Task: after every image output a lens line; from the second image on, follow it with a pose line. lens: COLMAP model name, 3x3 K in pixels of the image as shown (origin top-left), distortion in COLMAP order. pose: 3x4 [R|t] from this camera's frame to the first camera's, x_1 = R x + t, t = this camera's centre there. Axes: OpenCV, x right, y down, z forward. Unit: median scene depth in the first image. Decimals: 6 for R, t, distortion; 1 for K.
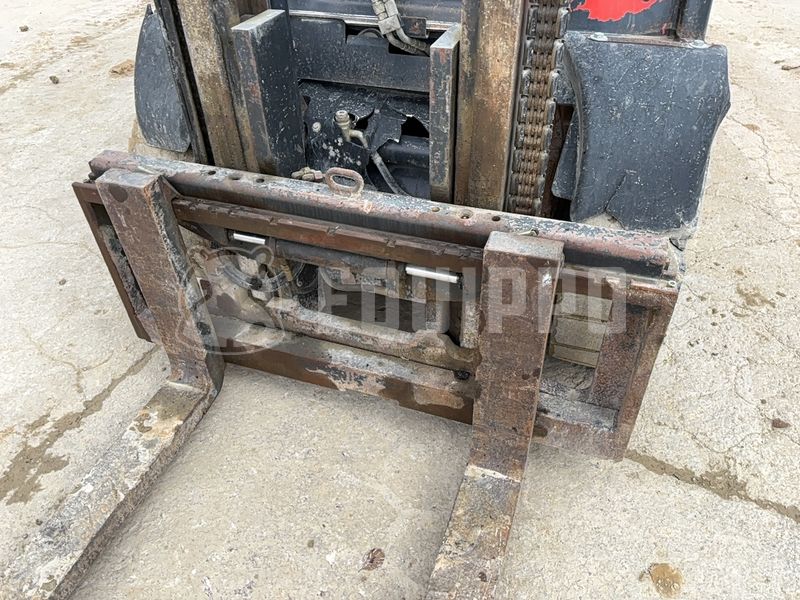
lens RADIAL K [[614.0, 0, 400.0], [0, 614.0, 300.0], [0, 0, 1]] dist [0.022070, -0.007670]
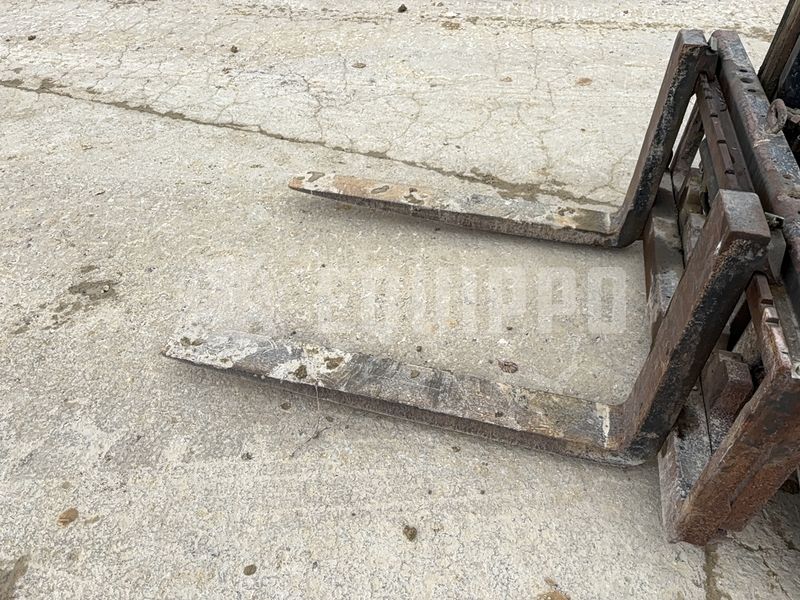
lens RADIAL K [[614.0, 0, 400.0], [0, 614.0, 300.0], [0, 0, 1]] dist [0.022070, -0.007670]
pose [[0.094857, 0.688500, -0.719006, 0.643953], [-0.662946, 0.582496, 0.470321, -0.075272], [0.742634, 0.432049, 0.511693, 0.148359]]
